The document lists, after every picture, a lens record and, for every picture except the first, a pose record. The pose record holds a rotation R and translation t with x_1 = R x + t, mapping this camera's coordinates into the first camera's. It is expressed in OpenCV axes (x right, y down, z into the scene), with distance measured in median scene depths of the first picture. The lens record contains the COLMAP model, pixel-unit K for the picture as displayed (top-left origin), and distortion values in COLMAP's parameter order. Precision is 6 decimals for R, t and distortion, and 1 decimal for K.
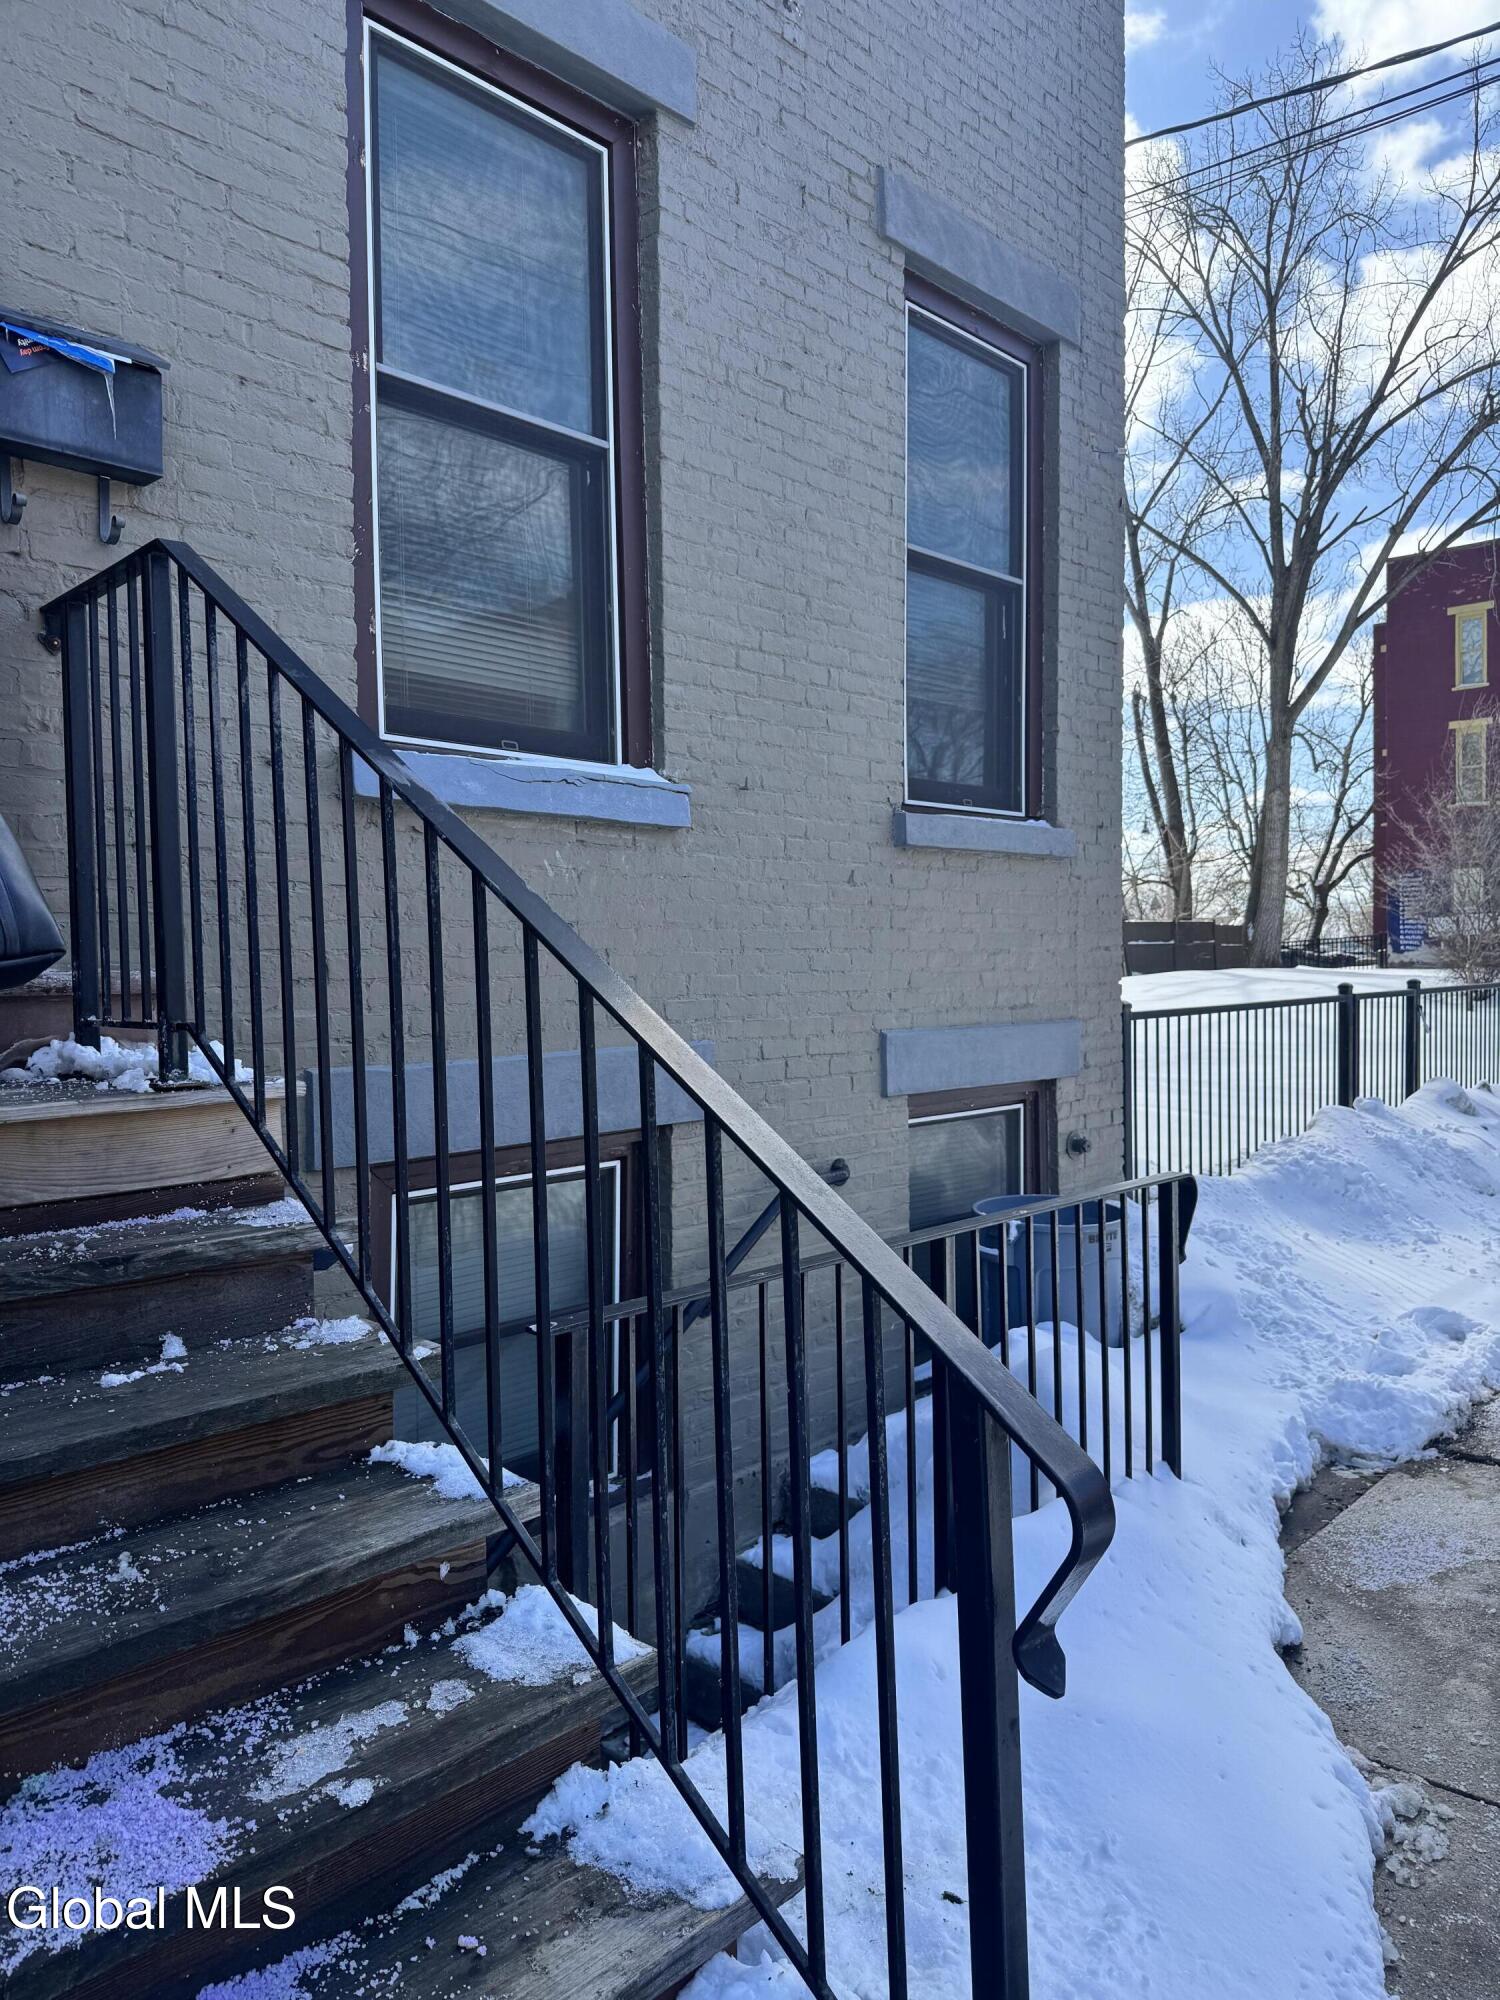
lens RADIAL K [[1400.5, 0, 754.8], [0, 1400.5, 1005.8], [0, 0, 1]] dist [0.051501, -0.000743]
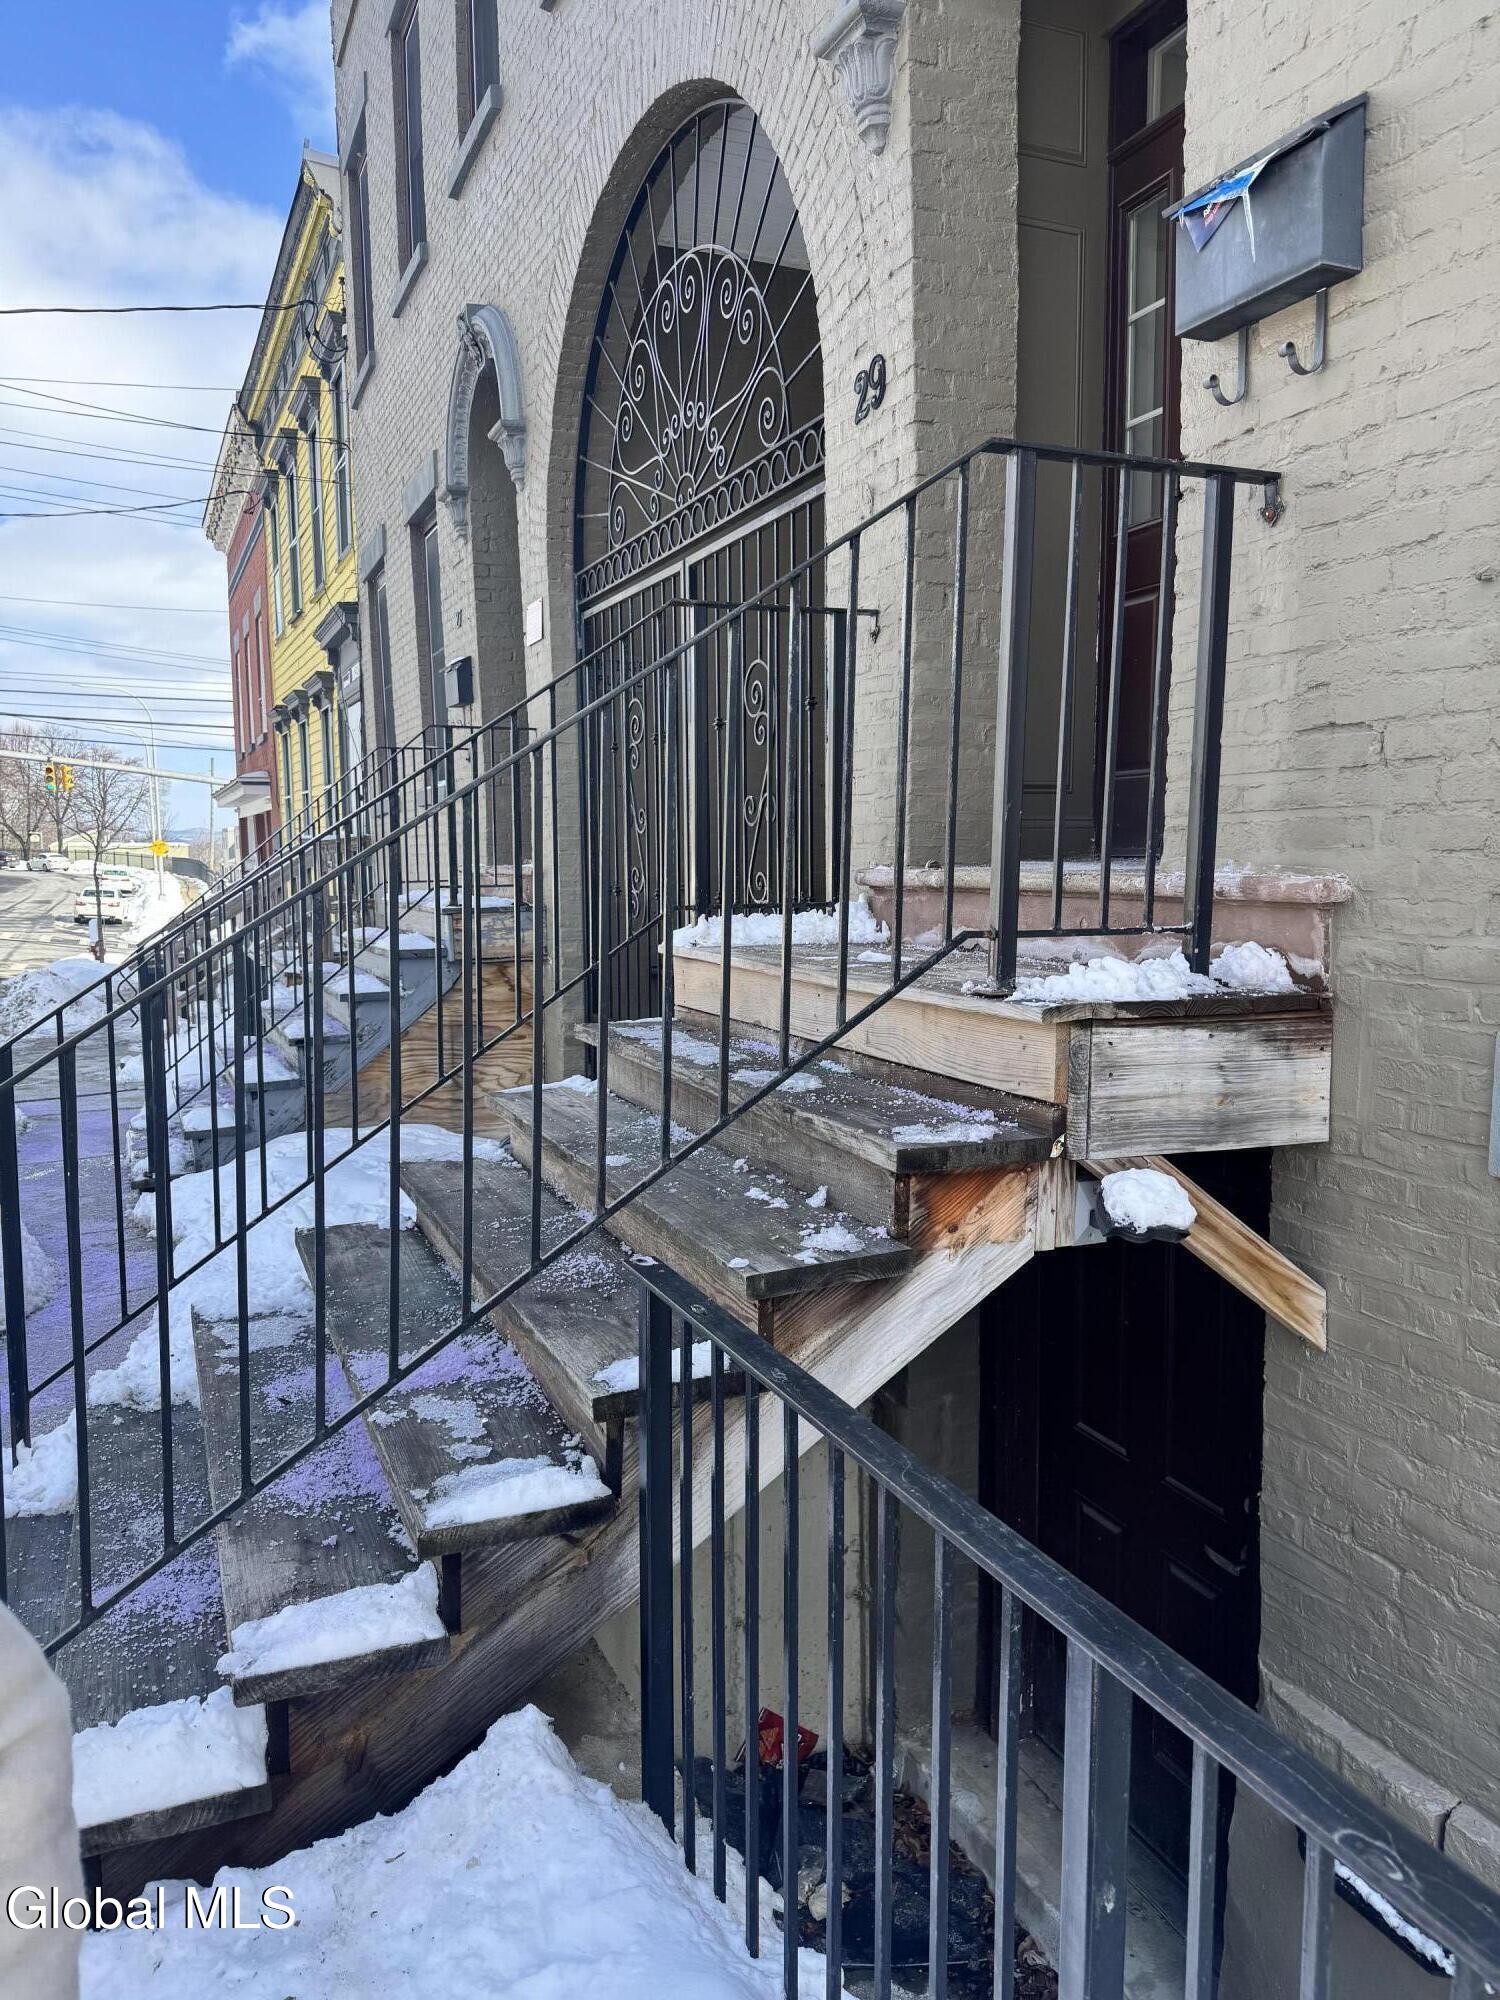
lens RADIAL K [[1400.5, 0, 755.8], [0, 1400.5, 999.6], [0, 0, 1]] dist [0.051501, -0.000743]
pose [[-0.357699, 0.101229, -0.928334, 0.795814], [-0.031598, 0.992226, 0.120371, -0.069657], [0.933302, 0.072390, -0.351720, 1.610840]]
